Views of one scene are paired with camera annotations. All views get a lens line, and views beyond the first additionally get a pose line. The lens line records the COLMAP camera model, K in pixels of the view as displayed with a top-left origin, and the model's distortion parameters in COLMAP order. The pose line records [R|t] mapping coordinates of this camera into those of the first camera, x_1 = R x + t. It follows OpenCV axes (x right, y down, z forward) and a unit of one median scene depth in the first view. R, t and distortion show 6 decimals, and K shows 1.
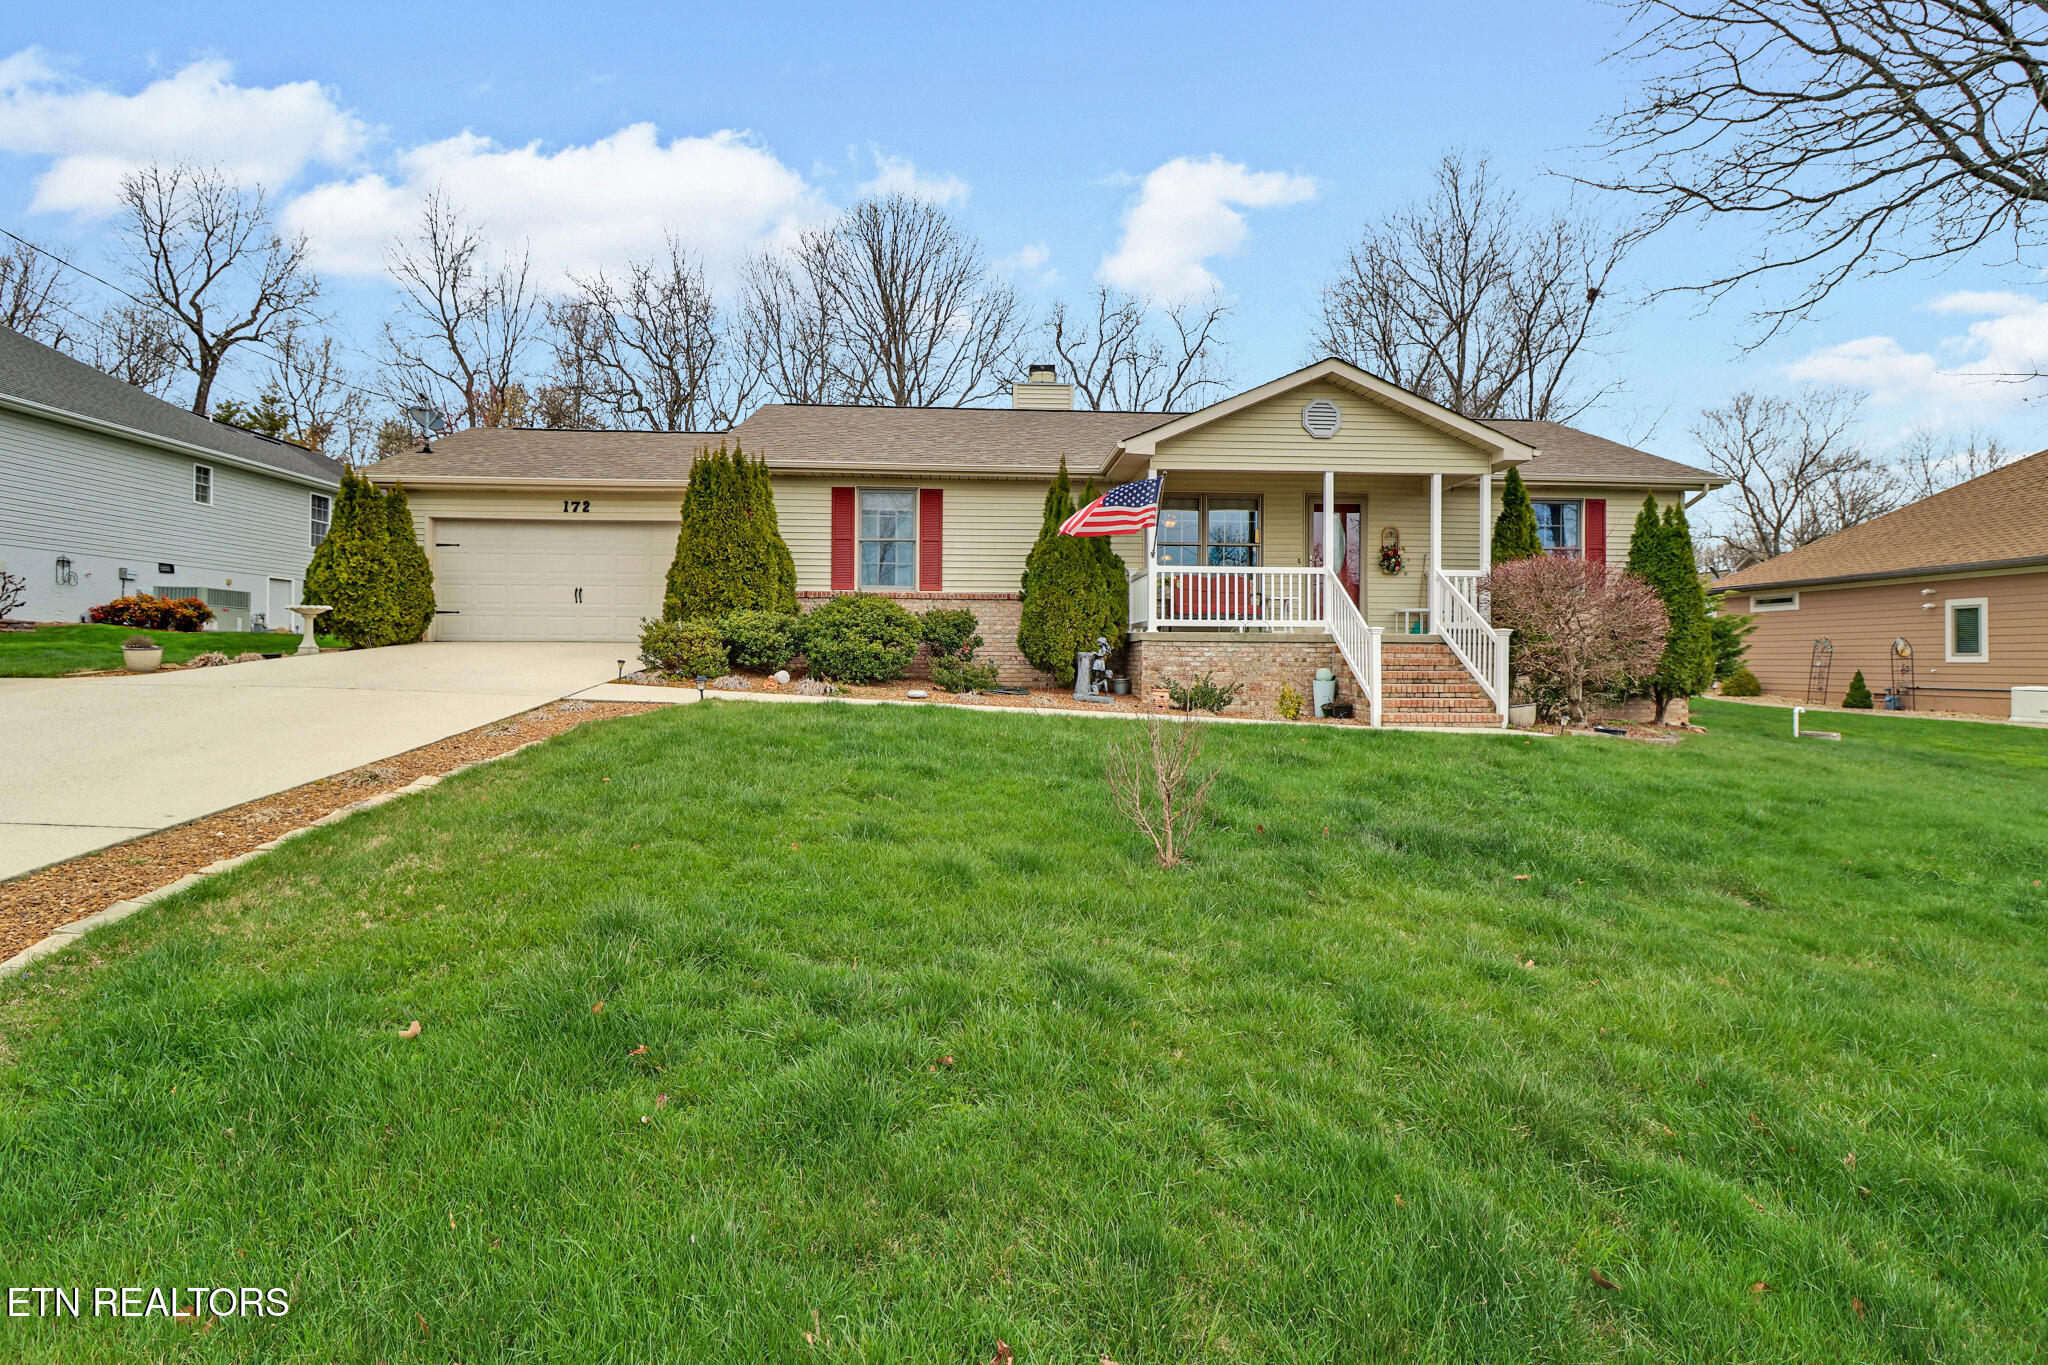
lens RADIAL K [[1034.1, 0, 1024.7], [0, 1034.1, 676.4], [0, 0, 1]] dist [-0.005972, -0.001972]
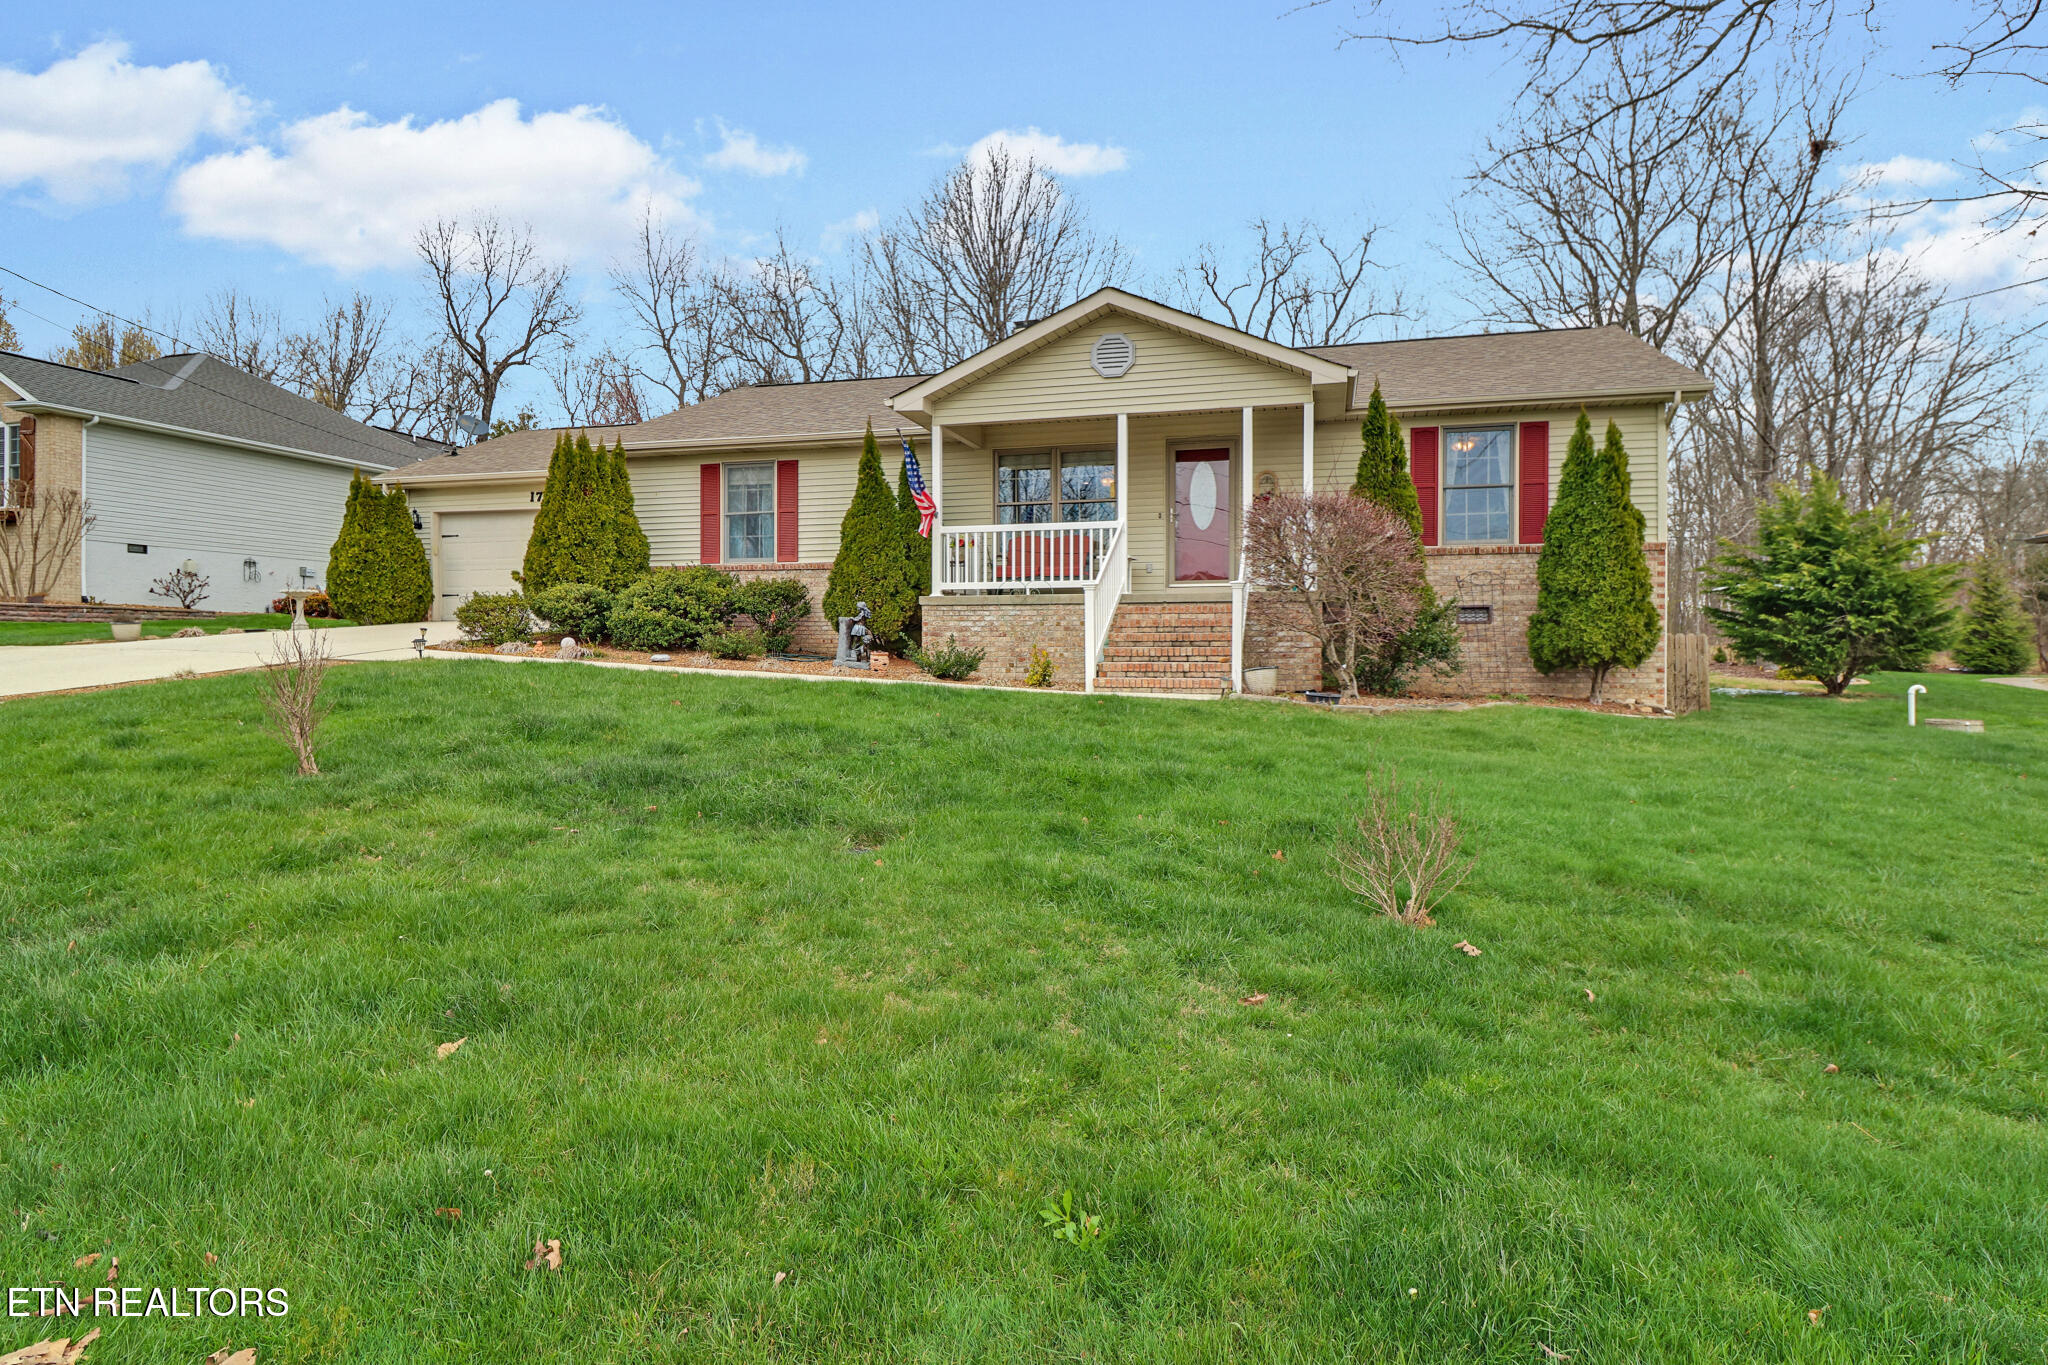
lens RADIAL K [[1149.8, 0, 1023.7], [0, 1149.8, 676.3], [0, 0, 1]] dist [-0.001978, -0.000705]
pose [[0.941971, 0.001493, -0.335690, 0.515180], [-0.001147, 0.999999, 0.001229, 0.027553], [0.335692, -0.000773, 0.941972, 0.025454]]
